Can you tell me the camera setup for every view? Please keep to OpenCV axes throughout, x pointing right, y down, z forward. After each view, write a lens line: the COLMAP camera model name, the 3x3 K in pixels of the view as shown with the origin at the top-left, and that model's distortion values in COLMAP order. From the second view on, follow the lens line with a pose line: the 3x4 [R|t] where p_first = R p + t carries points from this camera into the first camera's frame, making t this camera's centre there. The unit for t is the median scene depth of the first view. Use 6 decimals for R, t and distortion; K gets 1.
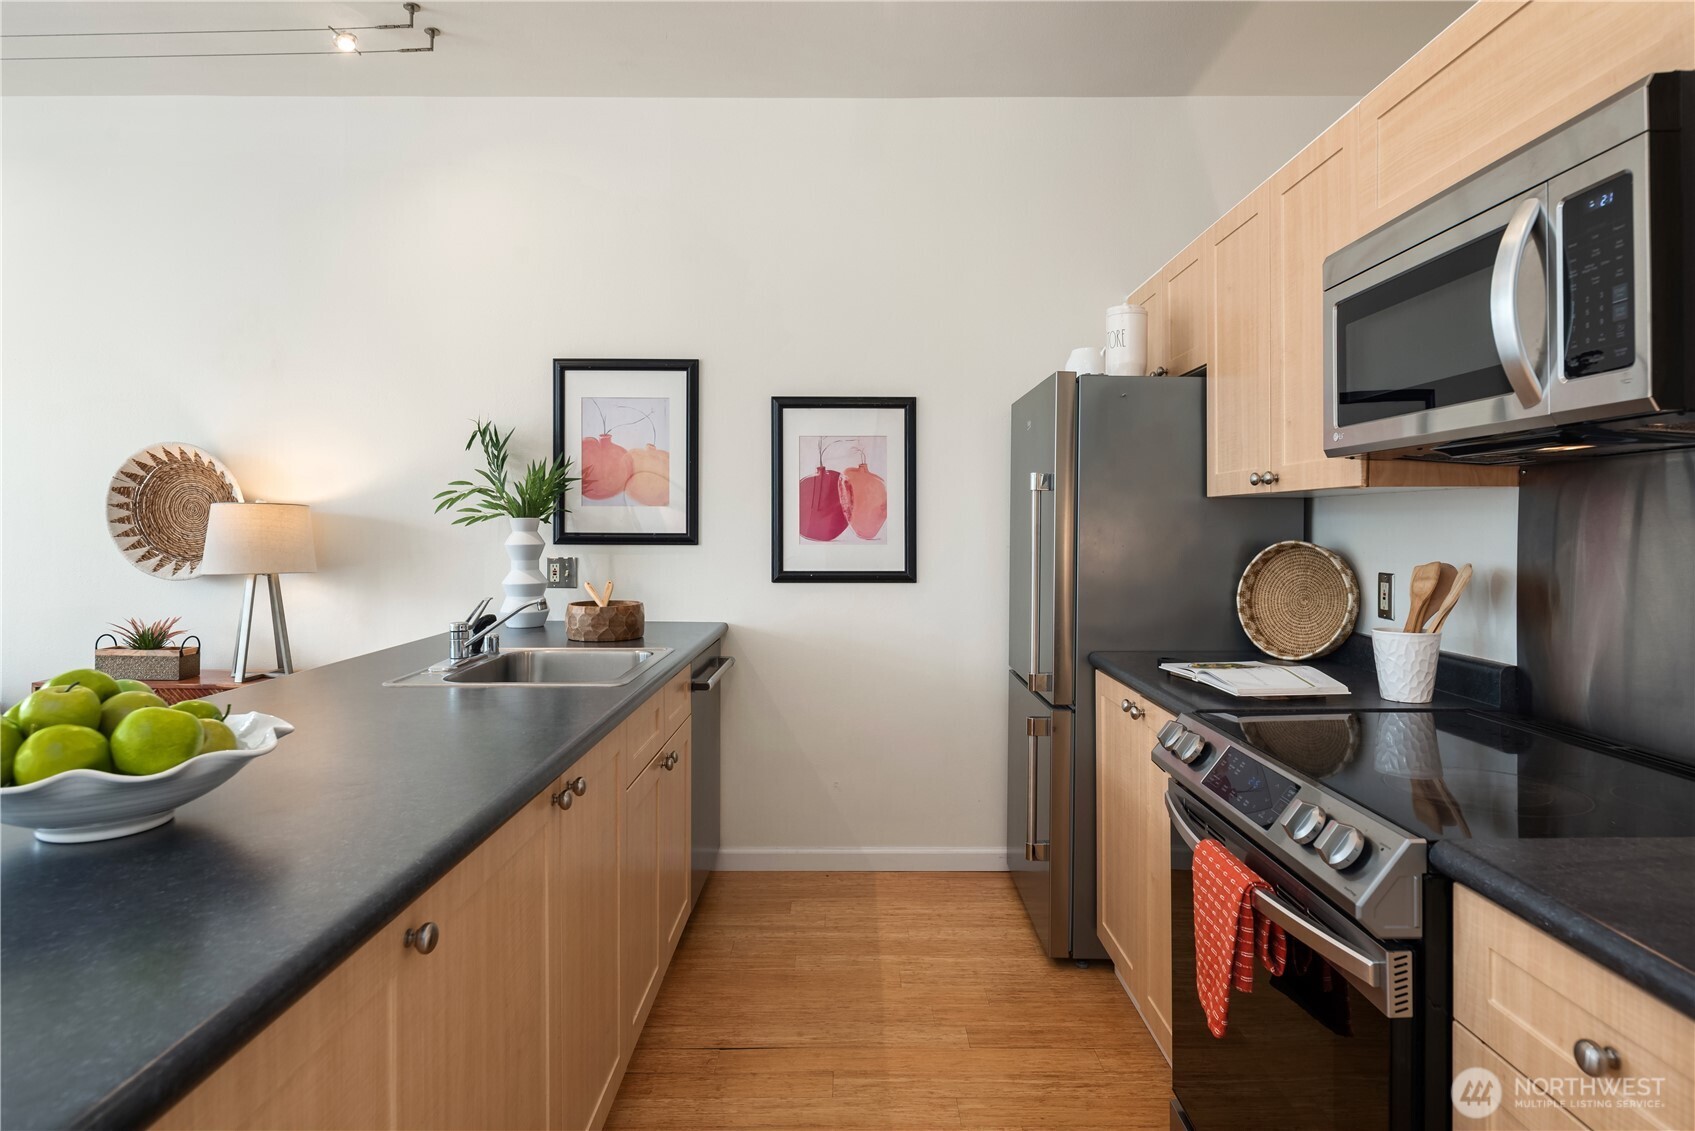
lens RADIAL K [[927.6, 0, 846.8], [0, 927.6, 522.0], [0, 0, 1]] dist [0.000504, -0.000008]
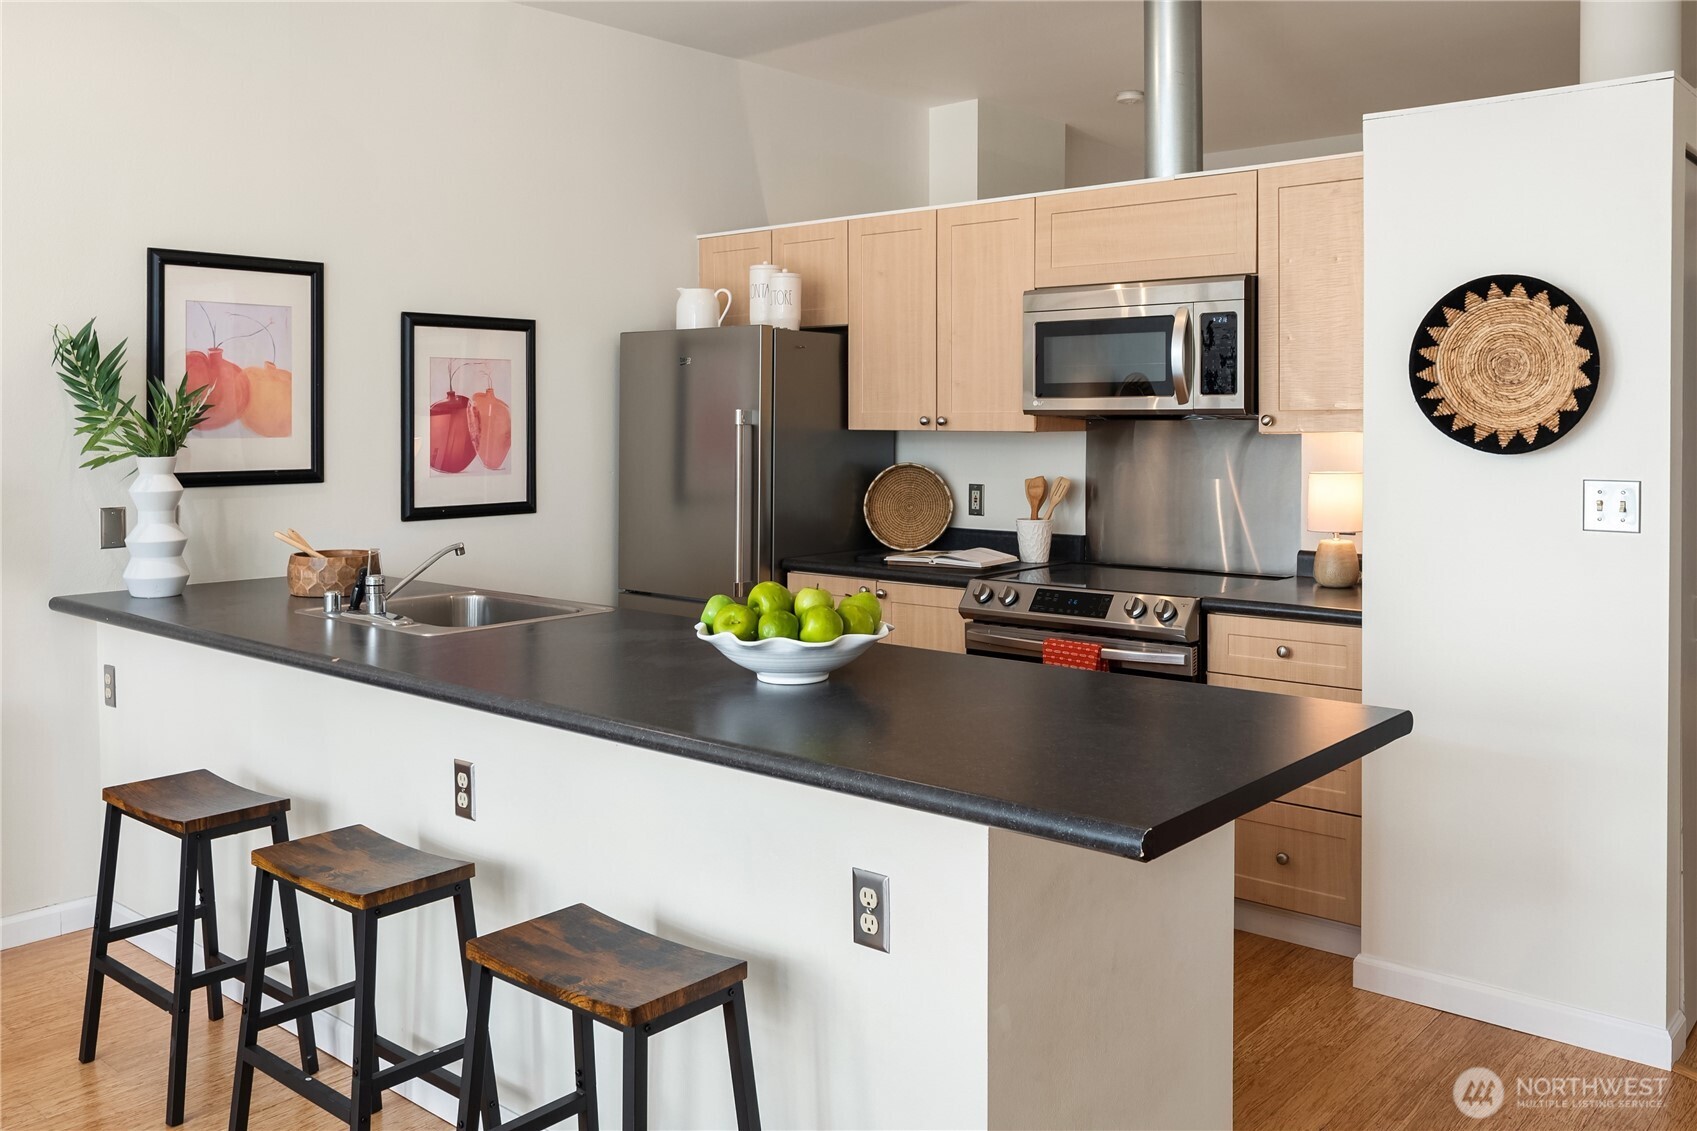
lens RADIAL K [[1415.1, 0, 831.8], [0, 1415.1, 447.3], [0, 0, 1]] dist [-0.024492, -0.006728]
pose [[0.655696, -0.020242, 0.754753, -0.832062], [0.000433, 0.999650, 0.026433, -0.041300], [-0.755025, -0.017005, 0.655476, -0.194785]]
